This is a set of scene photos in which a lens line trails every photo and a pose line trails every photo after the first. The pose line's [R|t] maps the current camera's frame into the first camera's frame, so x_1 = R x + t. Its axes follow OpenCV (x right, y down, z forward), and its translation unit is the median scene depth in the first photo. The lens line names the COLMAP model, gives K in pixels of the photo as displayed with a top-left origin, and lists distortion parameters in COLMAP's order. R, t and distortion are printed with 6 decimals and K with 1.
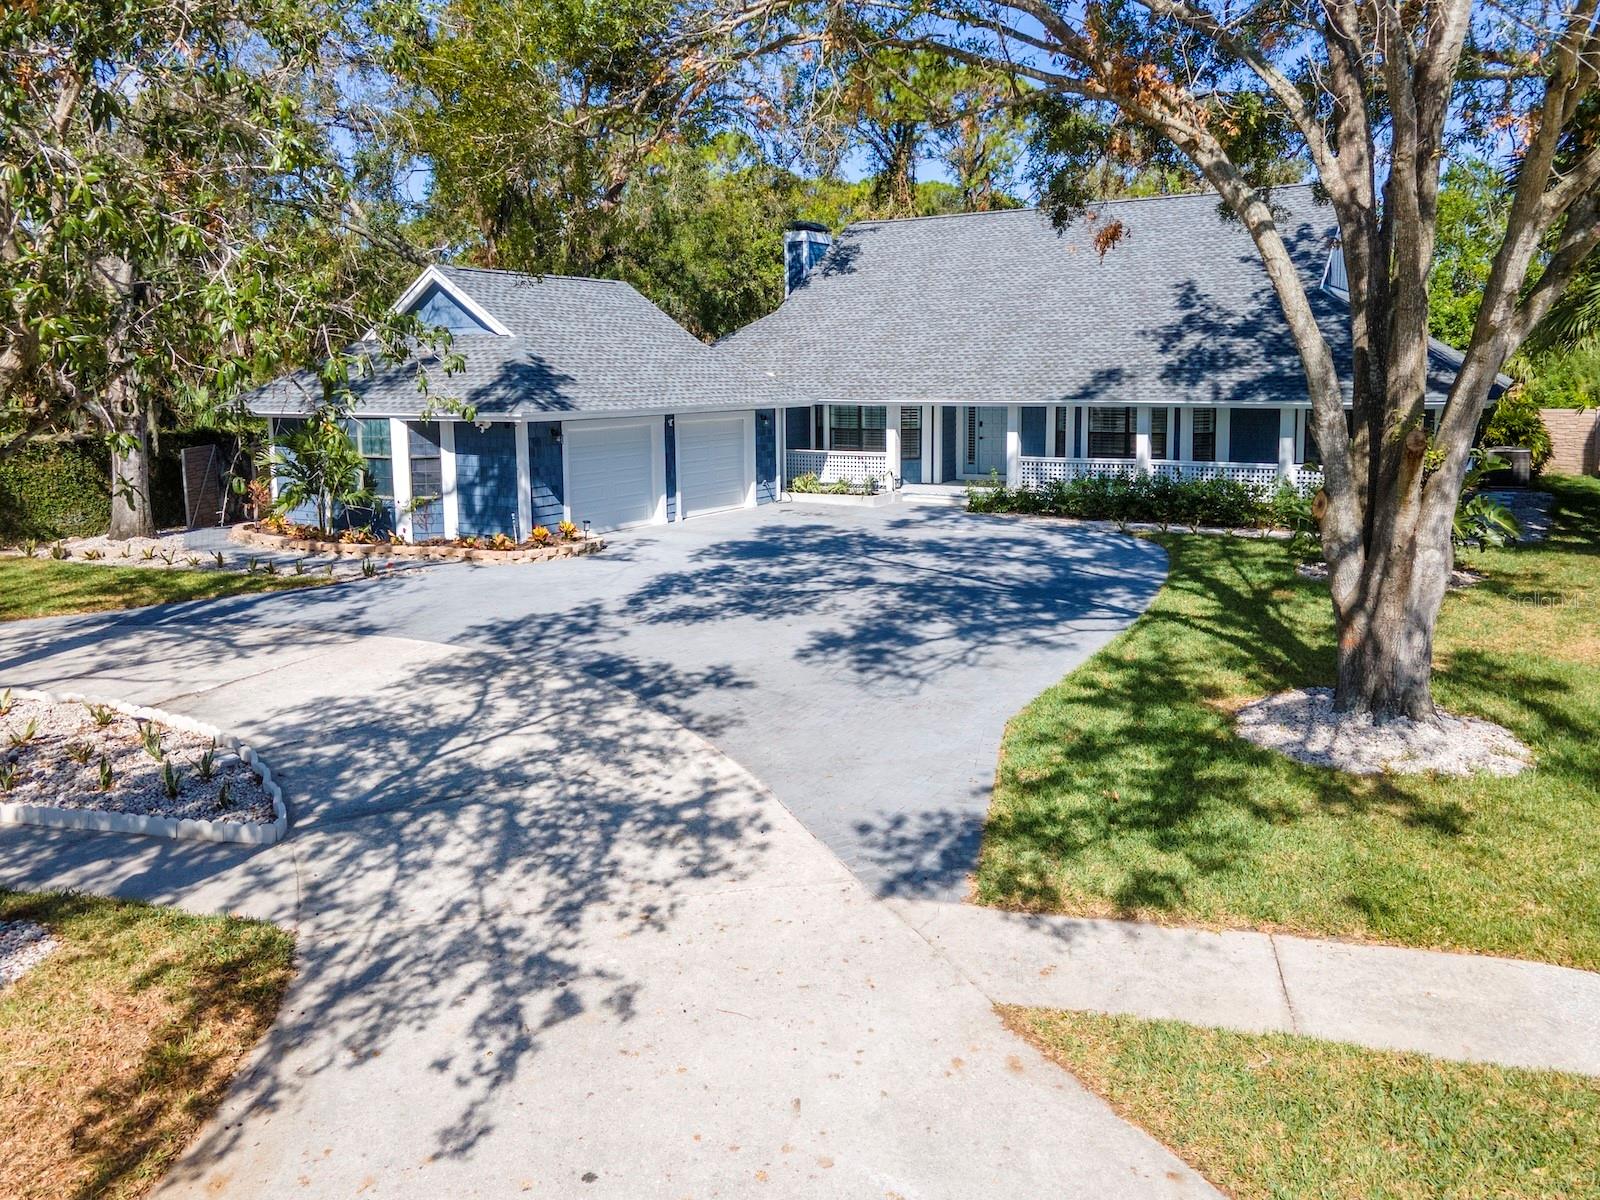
lens RADIAL K [[1247.4, 0, 826.5], [0, 1247.4, 493.5], [0, 0, 1]] dist [0.052879, -0.001525]
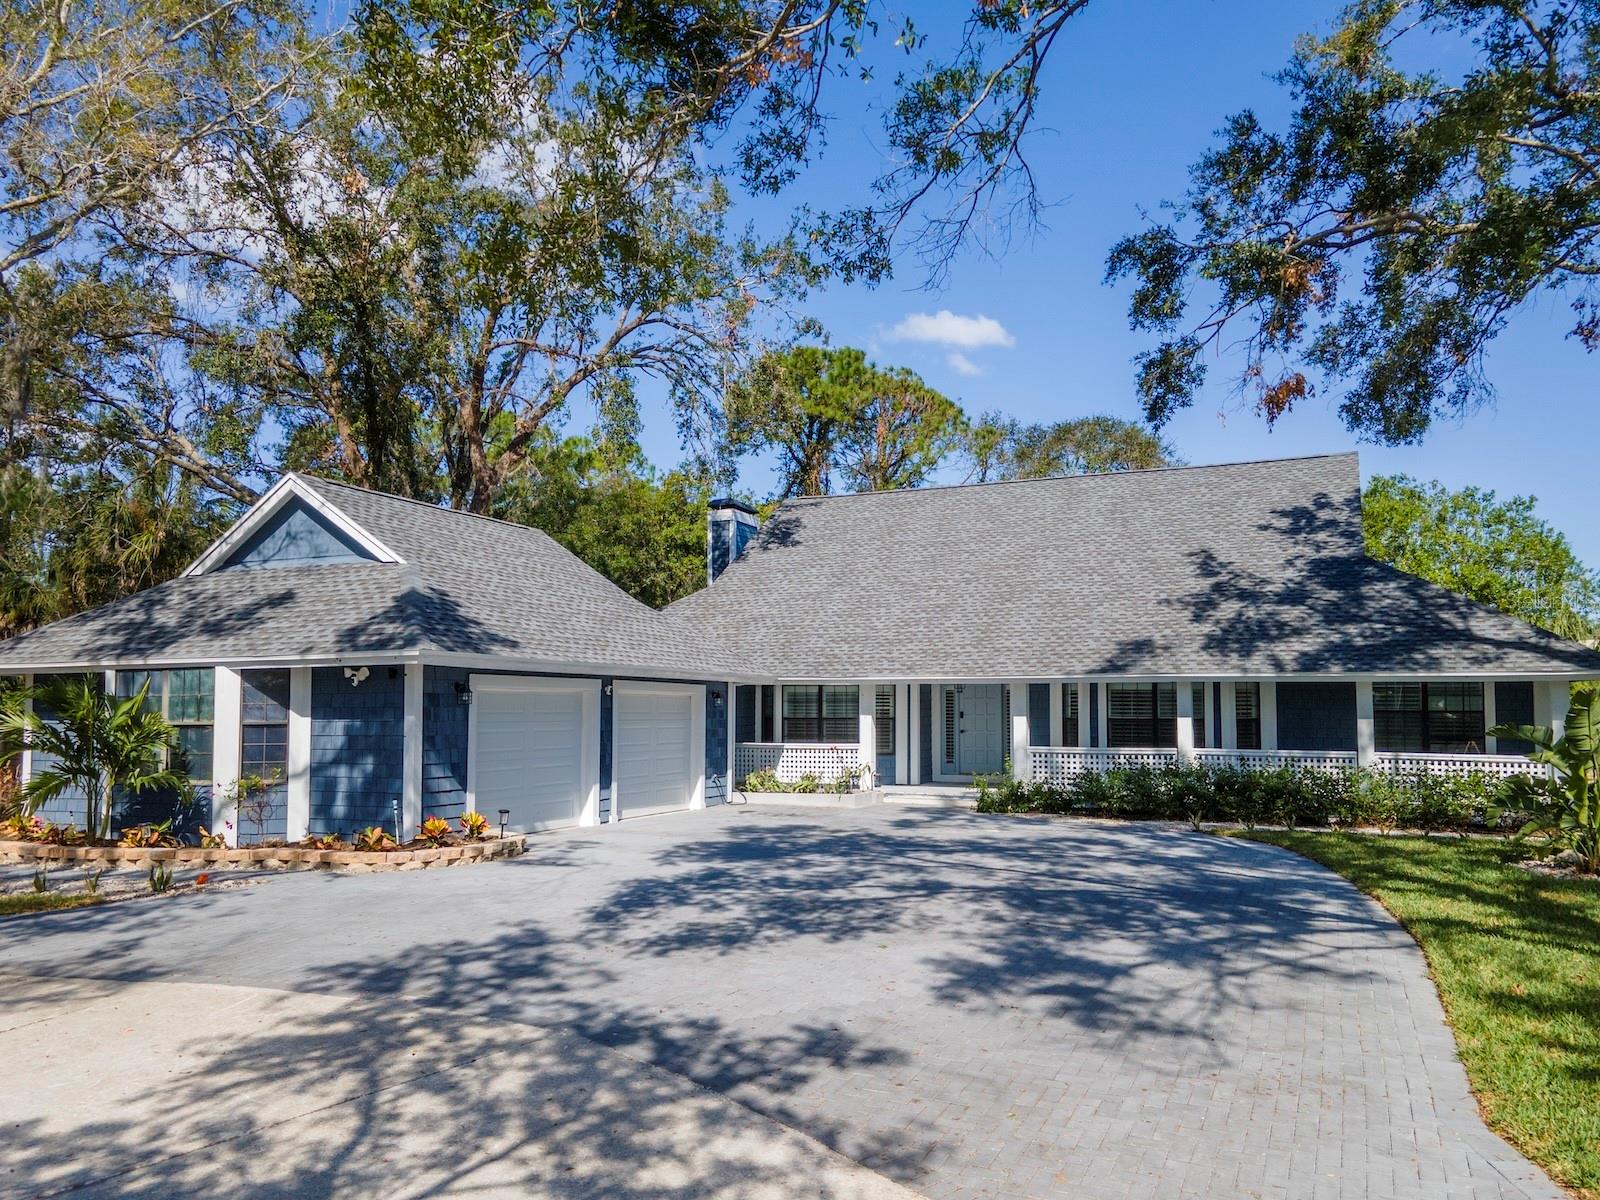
lens RADIAL K [[1235.9, 0, 850.3], [0, 1235.9, 628.2], [0, 0, 1]] dist [0.067815, 0.008896]
pose [[0.990871, 0.018018, 0.133602, -0.091240], [0.004650, 0.985870, -0.167450, 0.037402], [-0.134731, 0.166543, 0.976786, 0.265720]]
